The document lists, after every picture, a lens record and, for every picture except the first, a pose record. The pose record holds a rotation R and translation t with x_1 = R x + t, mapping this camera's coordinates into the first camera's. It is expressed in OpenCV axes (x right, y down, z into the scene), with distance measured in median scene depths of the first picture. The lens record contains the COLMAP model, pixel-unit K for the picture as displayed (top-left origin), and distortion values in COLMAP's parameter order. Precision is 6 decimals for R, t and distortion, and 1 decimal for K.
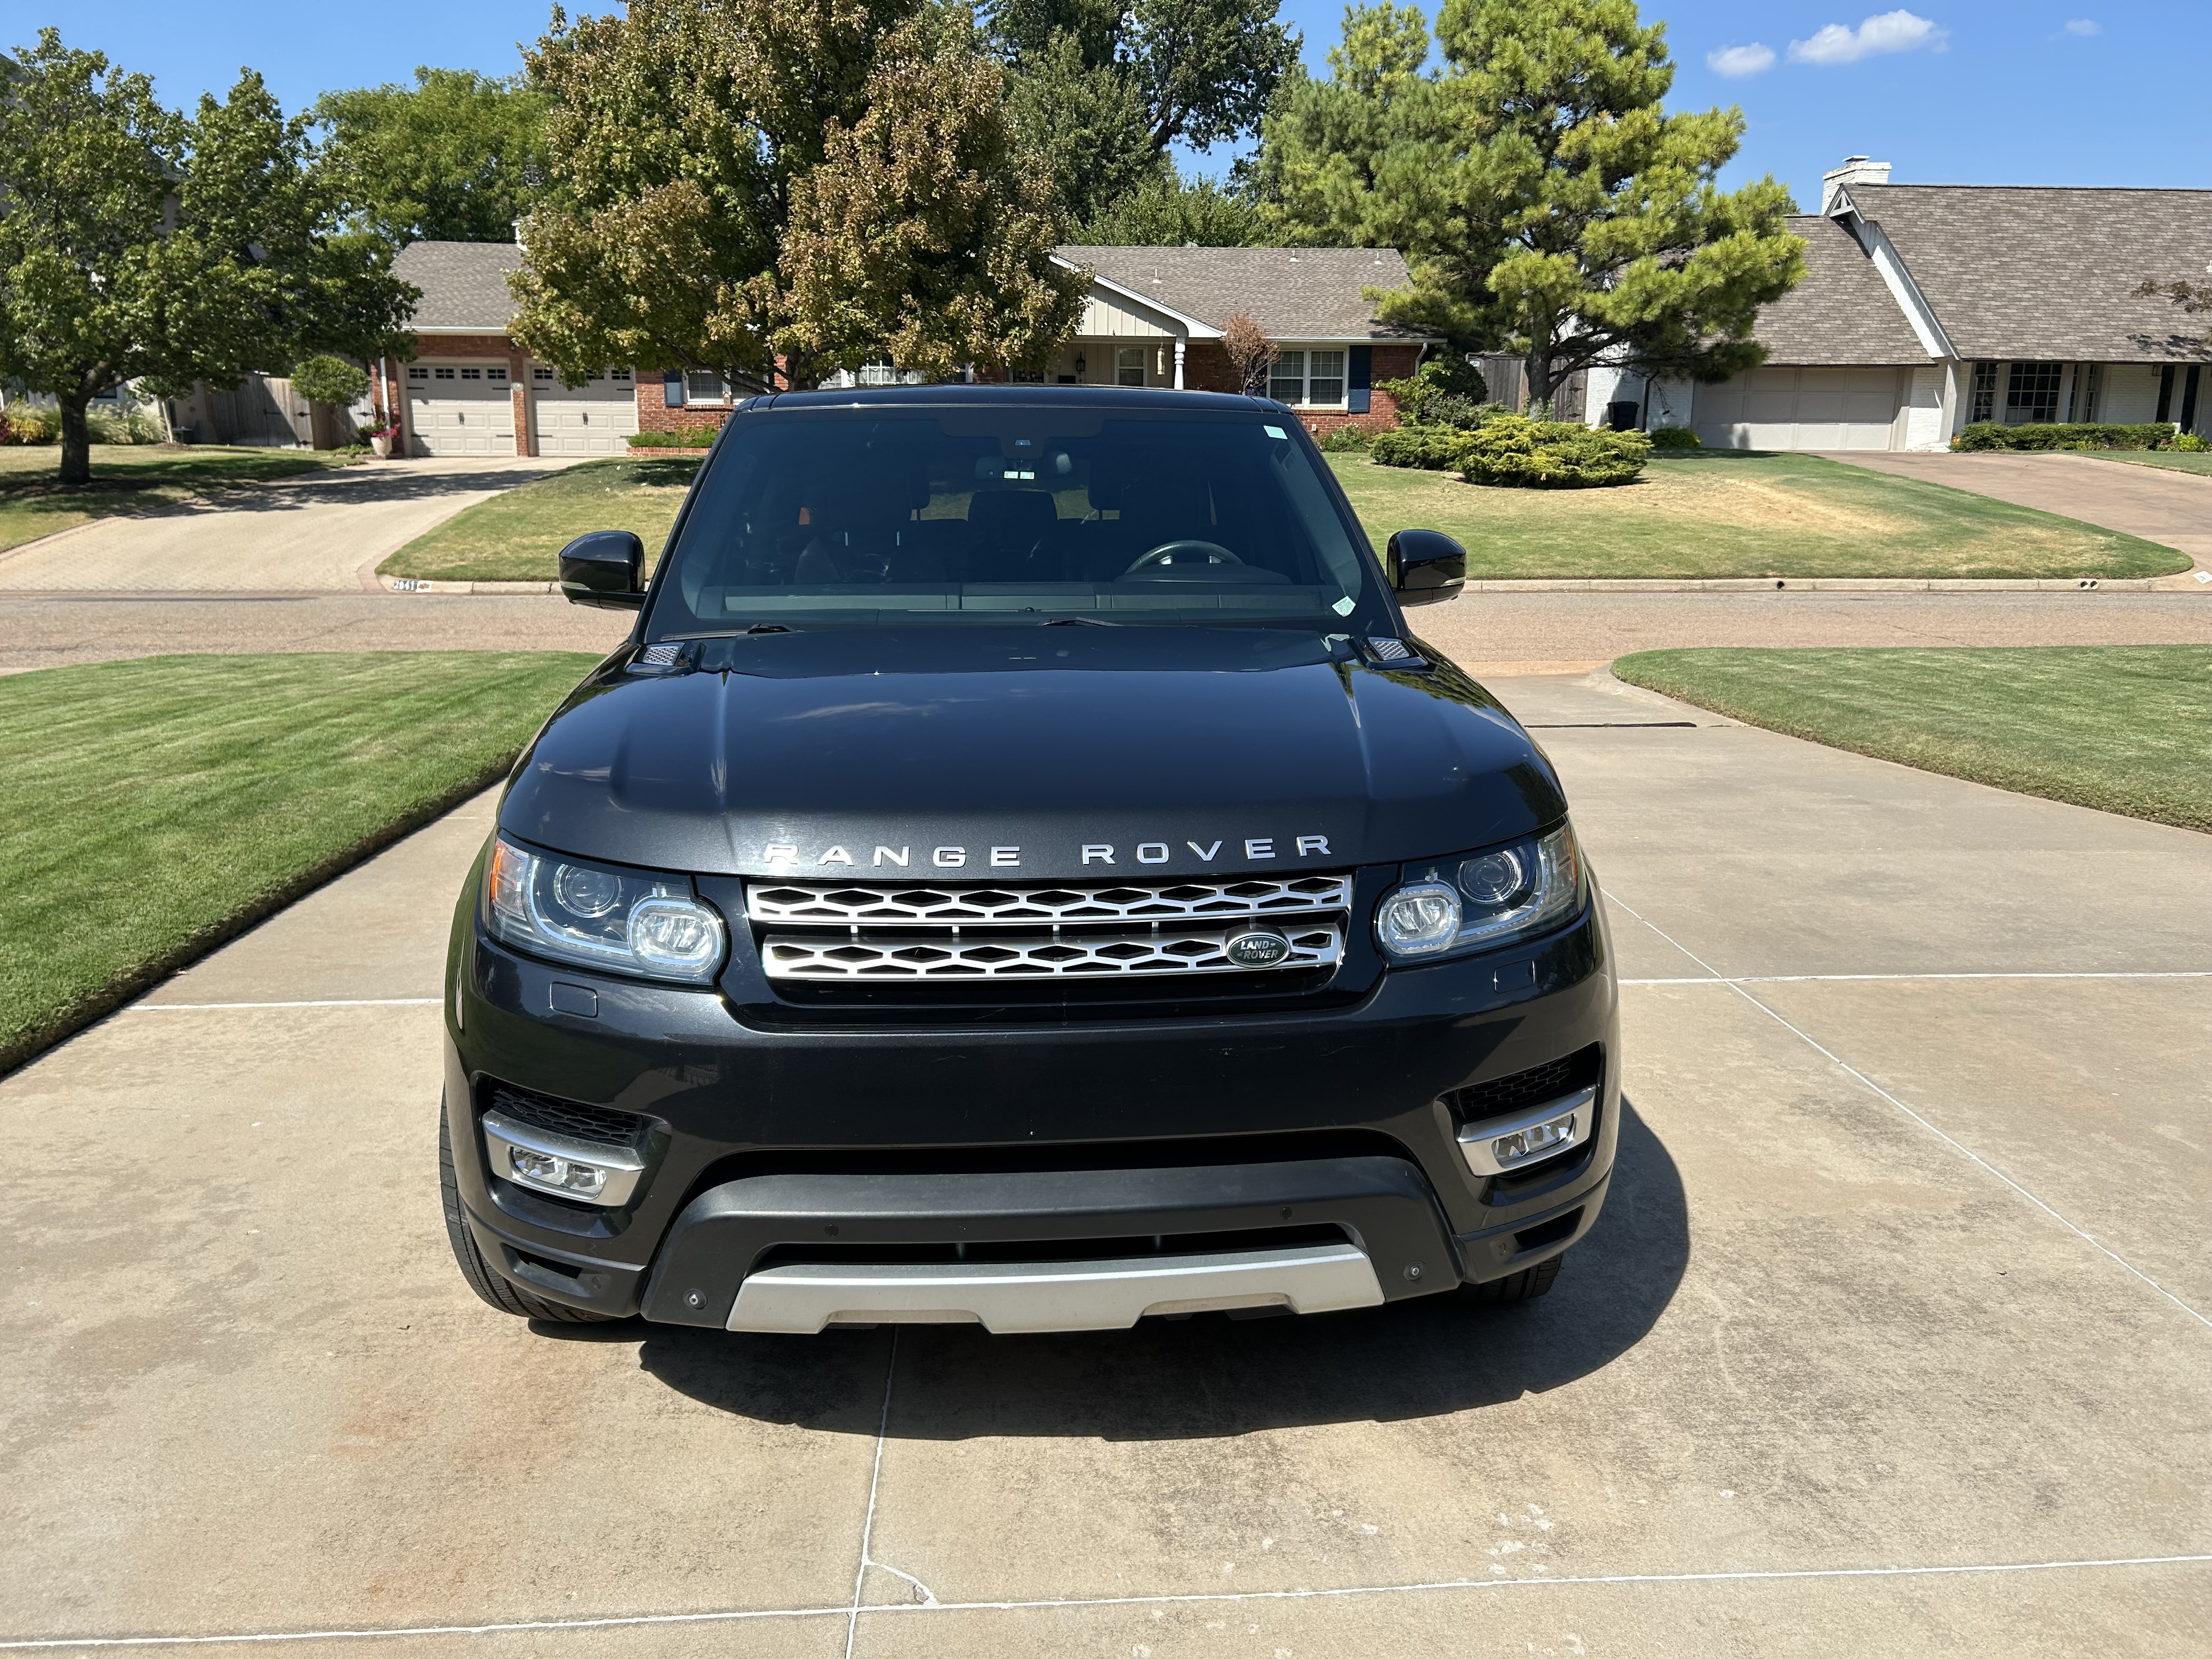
lens RADIAL K [[1696.8, 0, 1106.0], [0, 1696.8, 829.5], [0, 0, 1]] dist [0.009757, -0.003454]
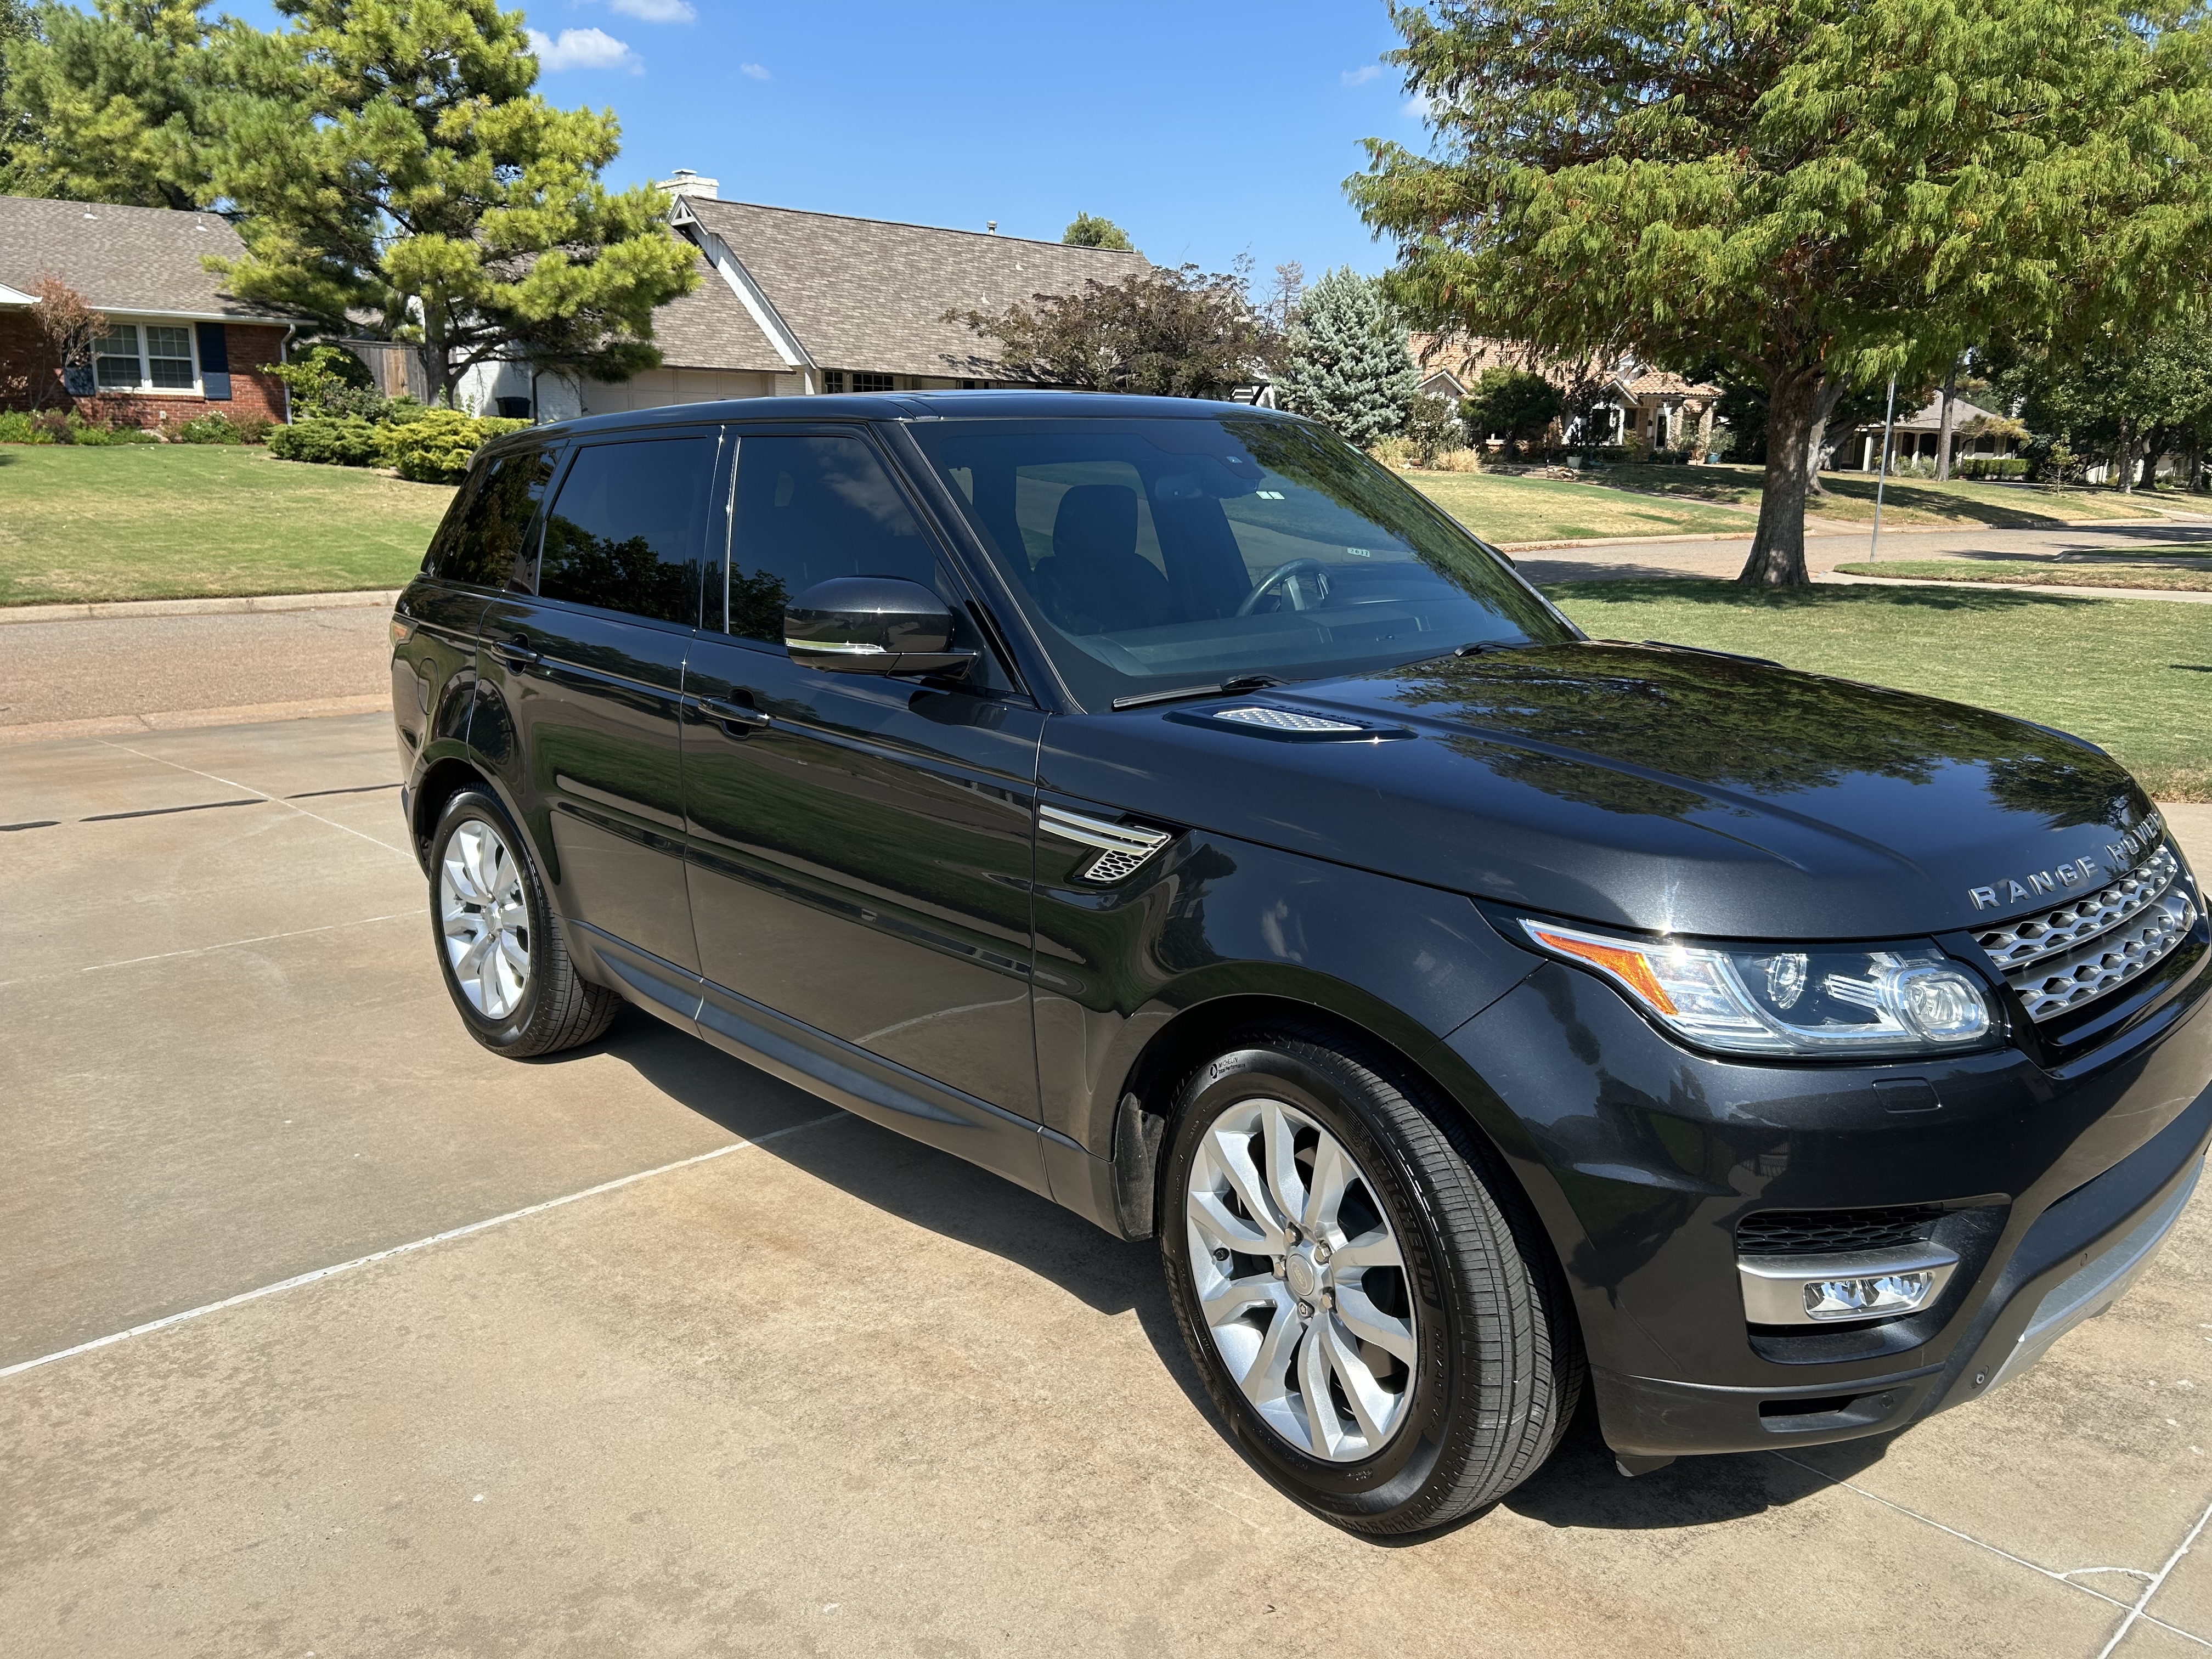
lens RADIAL K [[1667.7, 0, 1106.0], [0, 1667.7, 829.5], [0, 0, 1]] dist [0.077293, -0.081249]
pose [[0.766241, -0.137601, 0.627646, -0.096429], [0.133945, 0.989548, 0.053420, -0.012229], [-0.628437, 0.043137, 0.776663, 0.045139]]
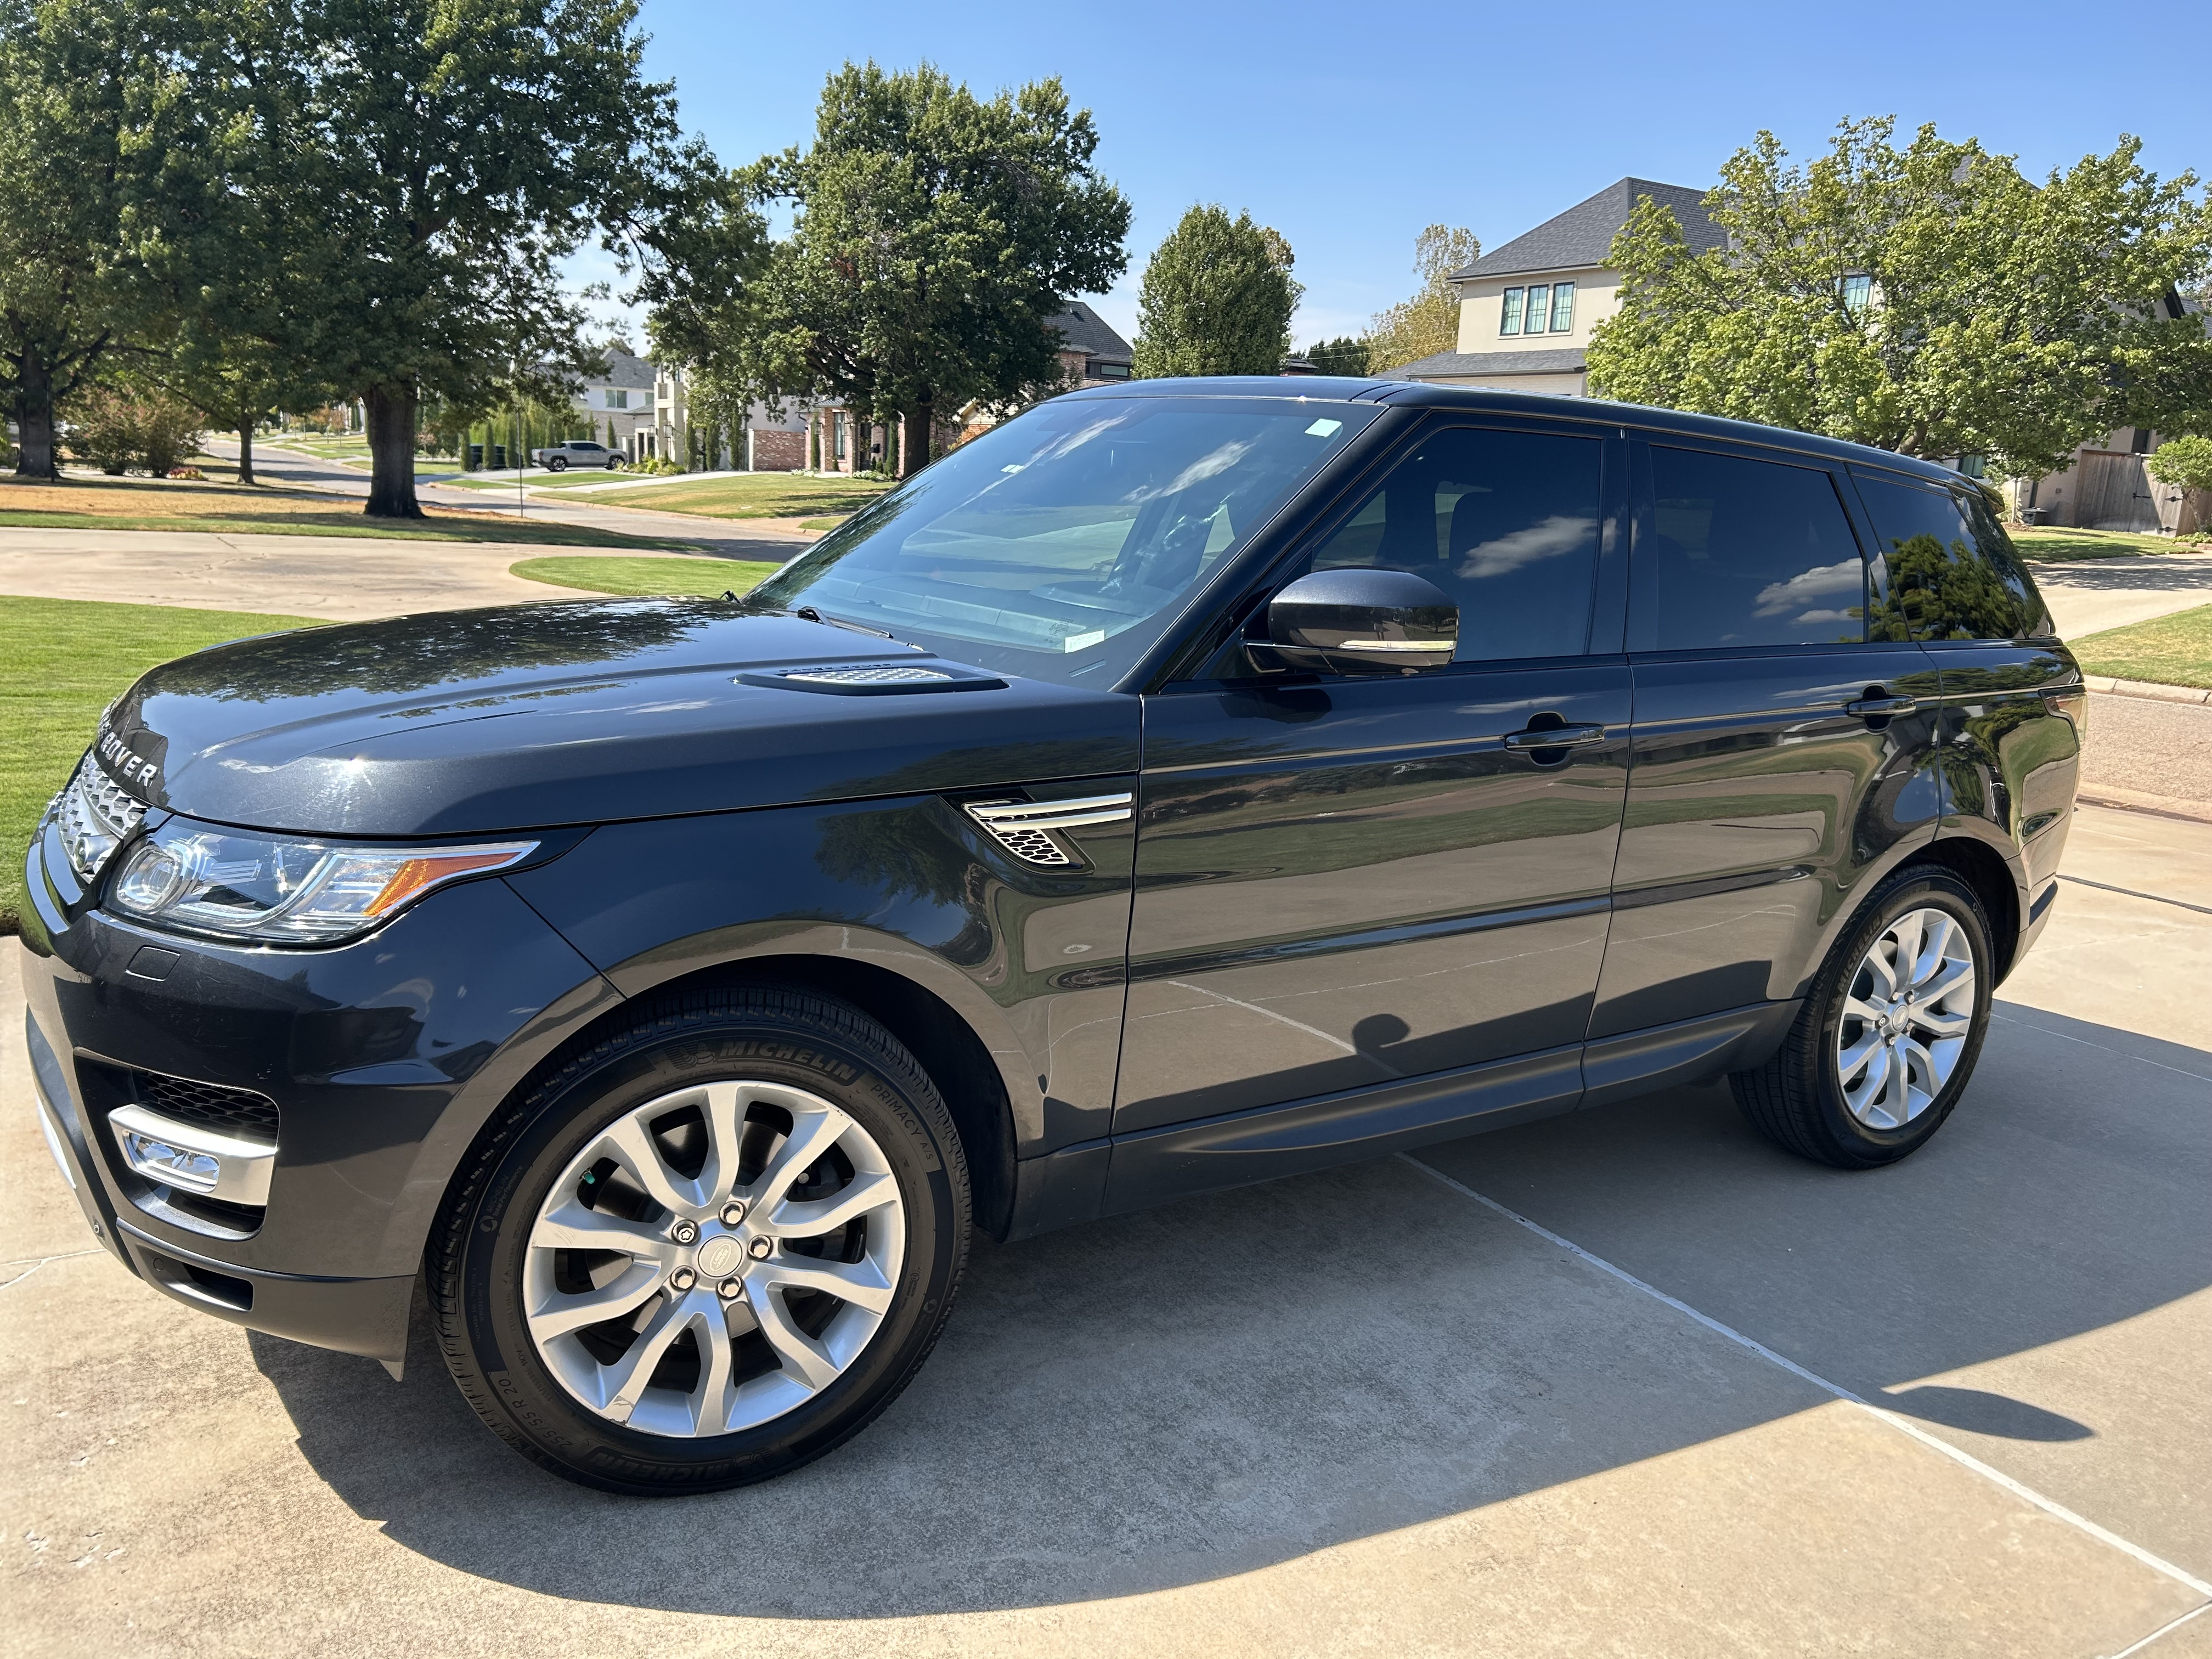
lens RADIAL K [[1696.8, 0, 1106.0], [0, 1696.8, 829.5], [0, 0, 1]] dist [0.009757, -0.003454]
pose [[0.462587, 0.196141, -0.864605, 0.102242], [-0.240778, 0.966361, 0.090402, -0.014978], [0.853252, 0.166360, 0.494252, 0.080405]]
